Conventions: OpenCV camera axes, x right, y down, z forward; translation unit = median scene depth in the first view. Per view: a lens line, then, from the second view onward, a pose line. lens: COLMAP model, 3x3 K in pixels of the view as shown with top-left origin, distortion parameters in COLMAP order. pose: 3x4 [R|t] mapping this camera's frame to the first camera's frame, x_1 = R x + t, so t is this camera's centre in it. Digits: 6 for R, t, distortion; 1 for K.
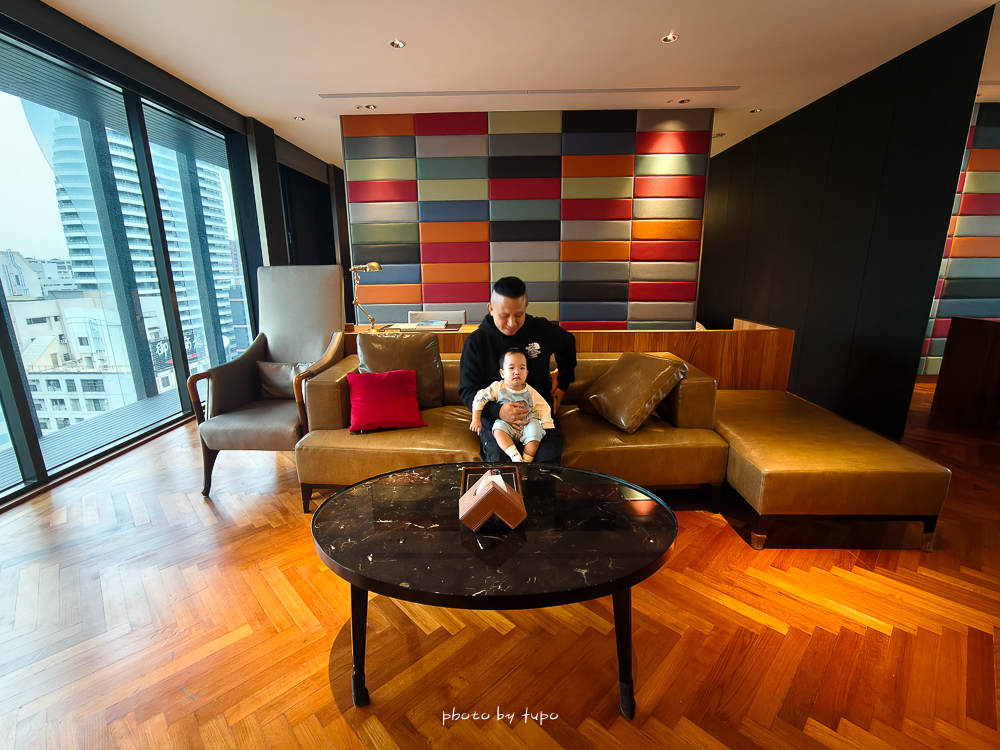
lens RADIAL K [[449.7, 0, 499.6], [0, 449.7, 378.1], [0, 0, 1]] dist [-0.025259, 0.009223]
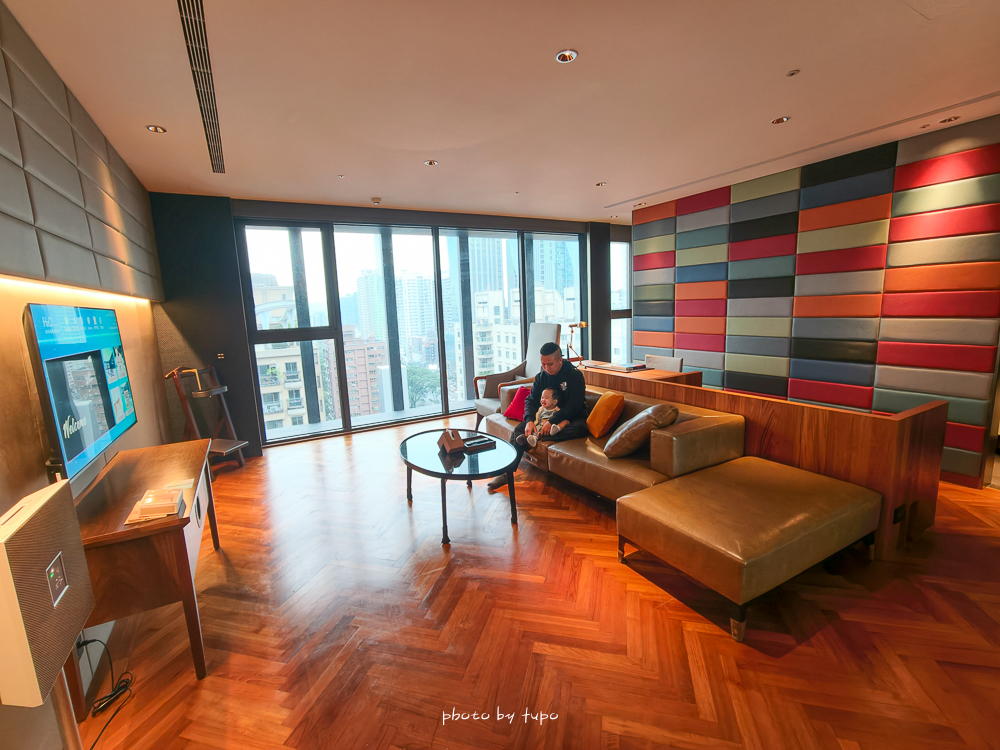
lens RADIAL K [[449.7, 0, 498.2], [0, 449.7, 378.4], [0, 0, 1]] dist [-0.025259, 0.009223]
pose [[0.512136, 0.126909, -0.849477, 0.655952], [-0.178828, 0.983105, 0.039060, -0.055896], [0.840082, 0.131906, 0.526178, -0.015938]]
